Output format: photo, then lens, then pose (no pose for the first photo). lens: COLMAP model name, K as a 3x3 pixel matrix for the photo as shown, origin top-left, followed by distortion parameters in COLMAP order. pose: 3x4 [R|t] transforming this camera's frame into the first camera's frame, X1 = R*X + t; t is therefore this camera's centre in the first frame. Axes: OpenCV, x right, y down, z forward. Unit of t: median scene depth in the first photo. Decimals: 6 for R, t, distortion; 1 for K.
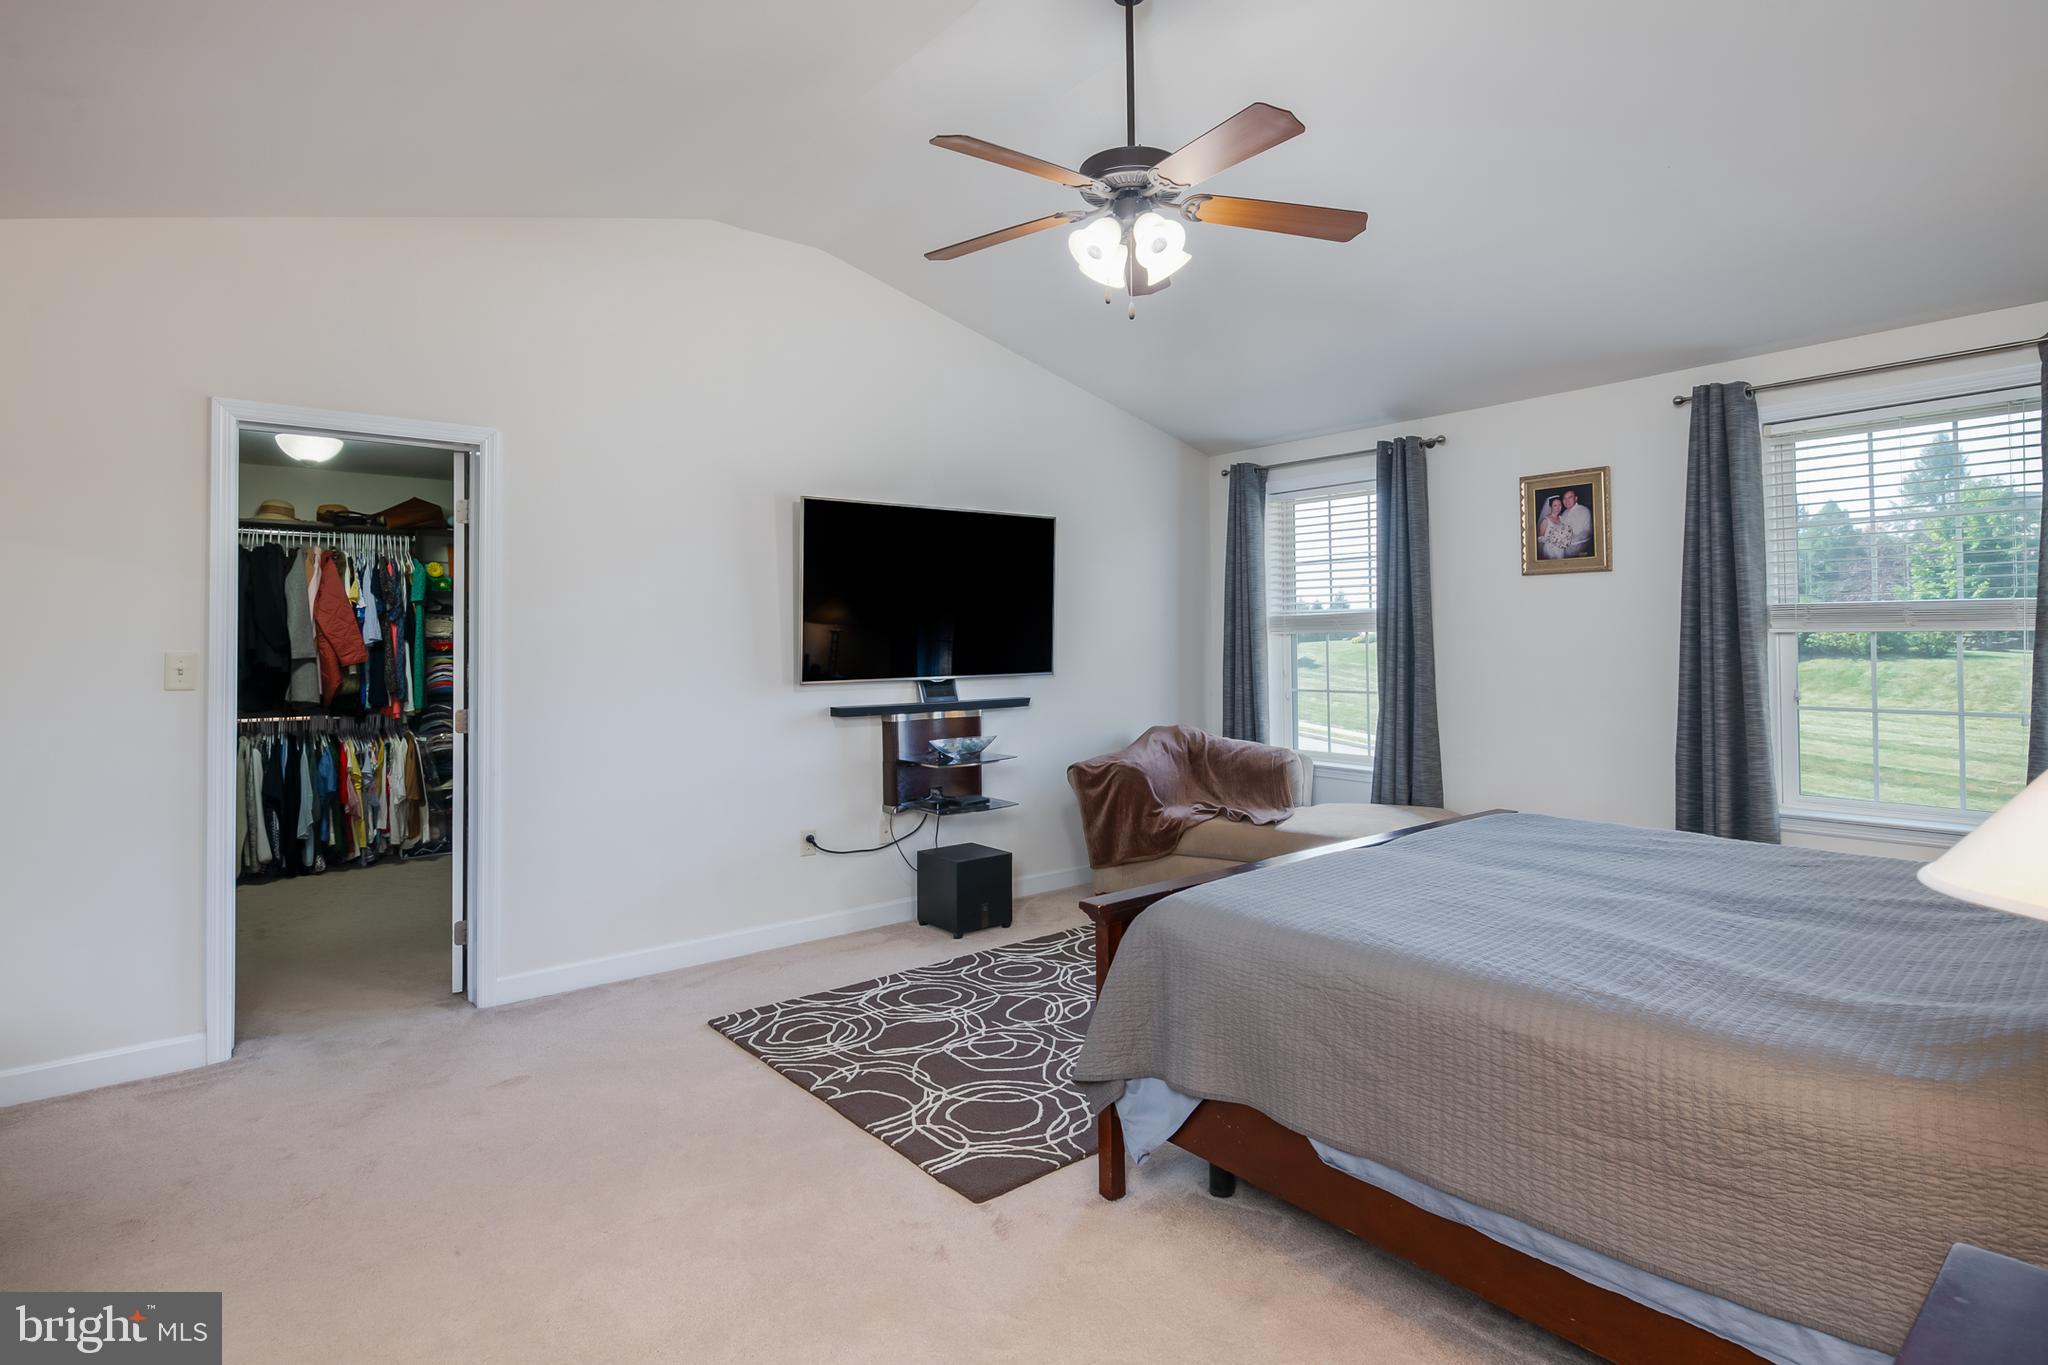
lens RADIAL K [[997.3, 0, 993.7], [0, 997.3, 641.7], [0, 0, 1]] dist [-0.010729, -0.000307]
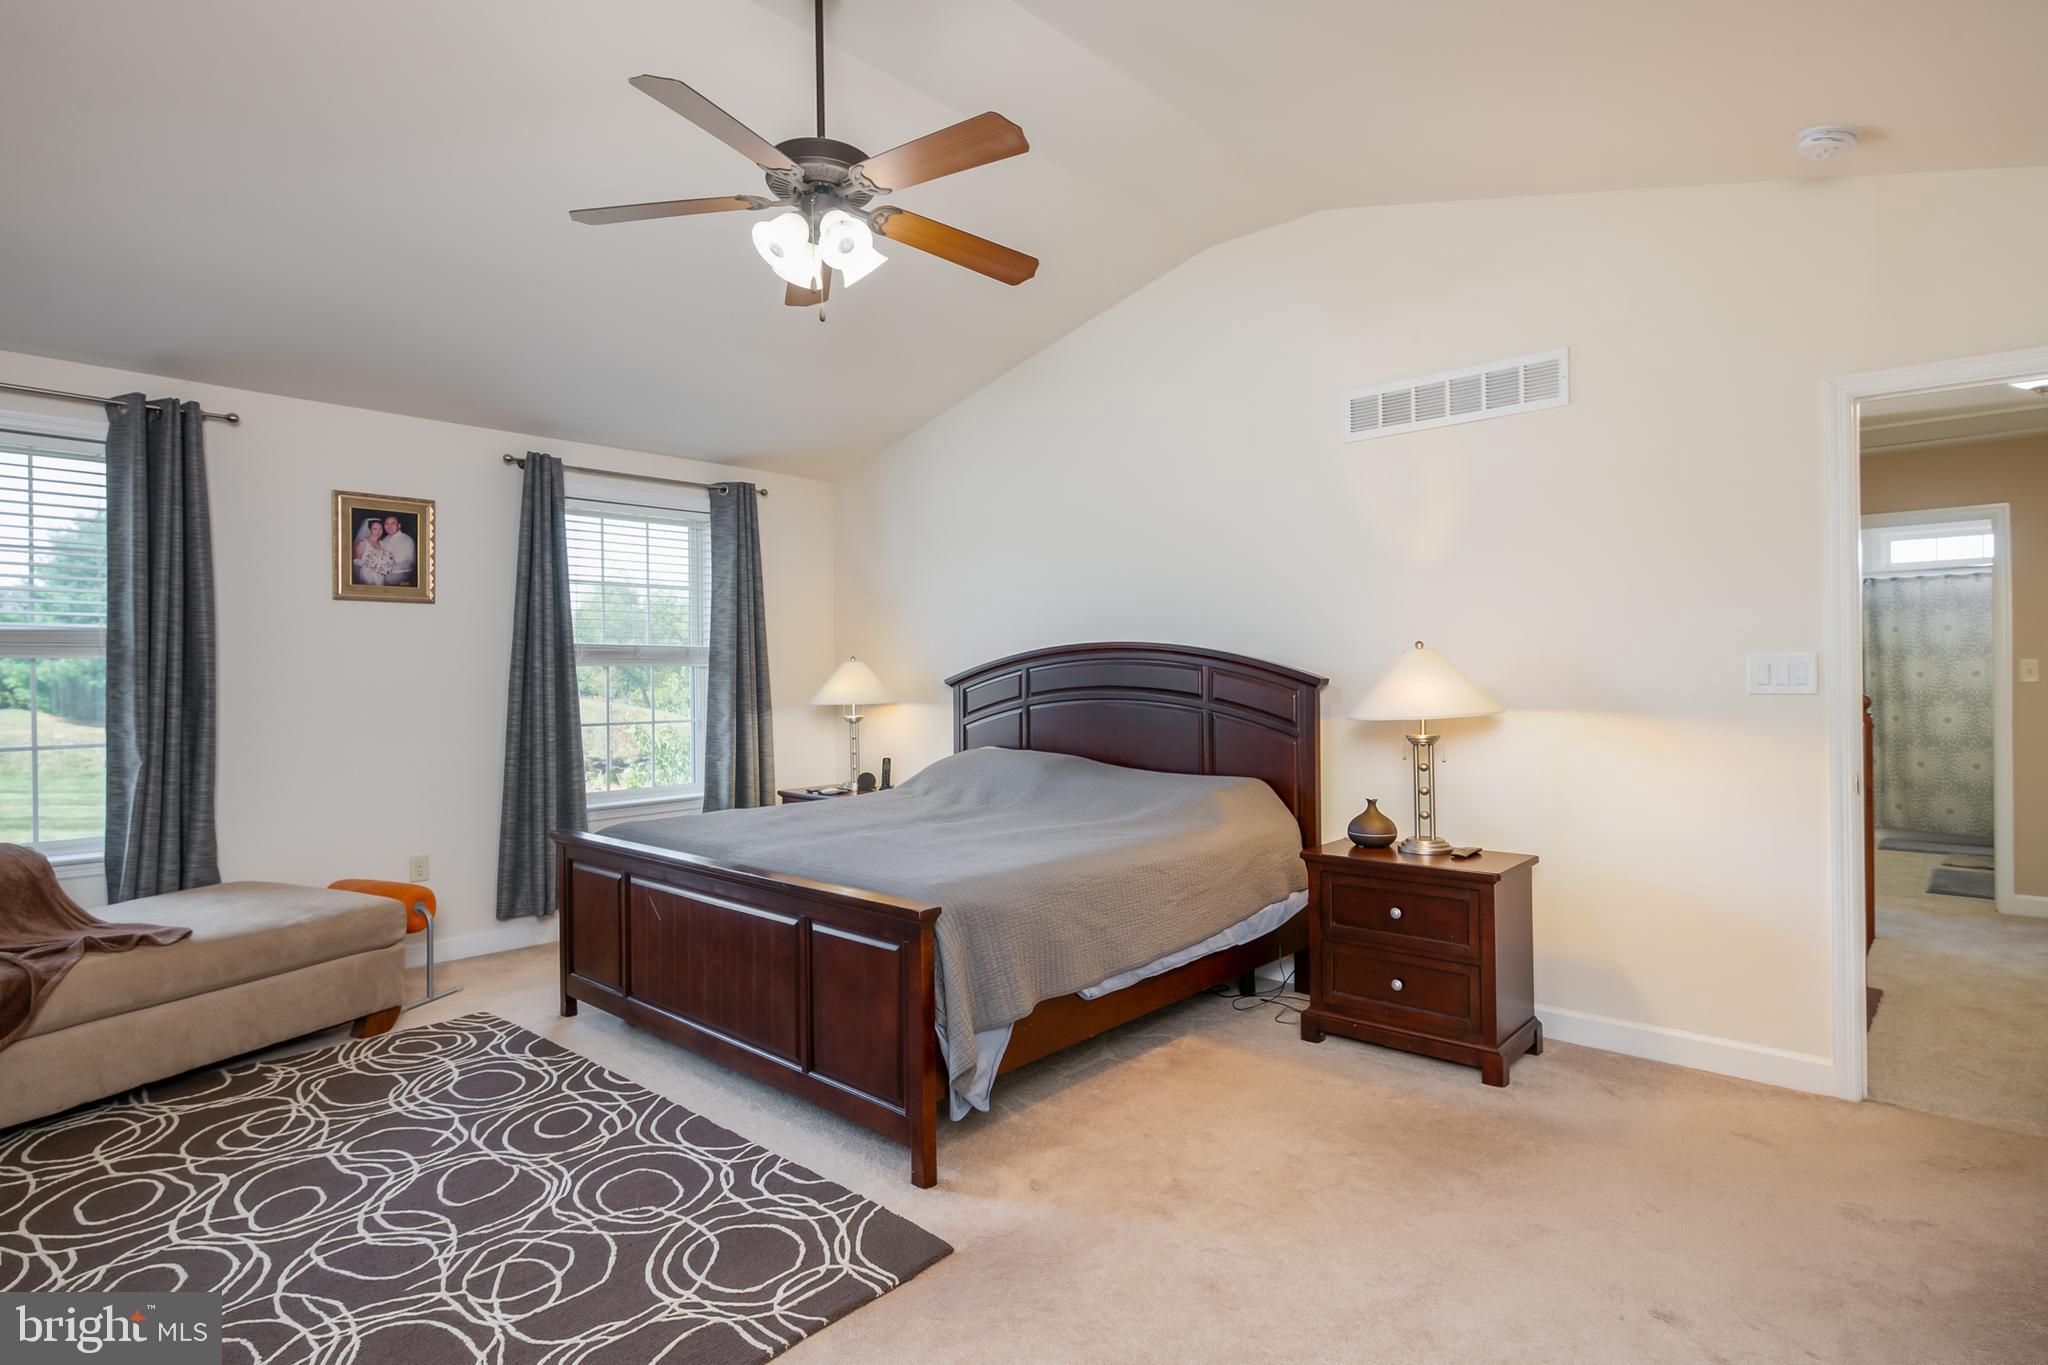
lens RADIAL K [[1036.4, 0, 1016.2], [0, 1036.4, 676.2], [0, 0, 1]] dist [0.000156, 0.000429]
pose [[-0.134604, 0.006606, 0.990877, -0.579302], [0.007656, 0.999955, -0.005627, 0.015833], [-0.990870, 0.006829, -0.134648, 0.619116]]
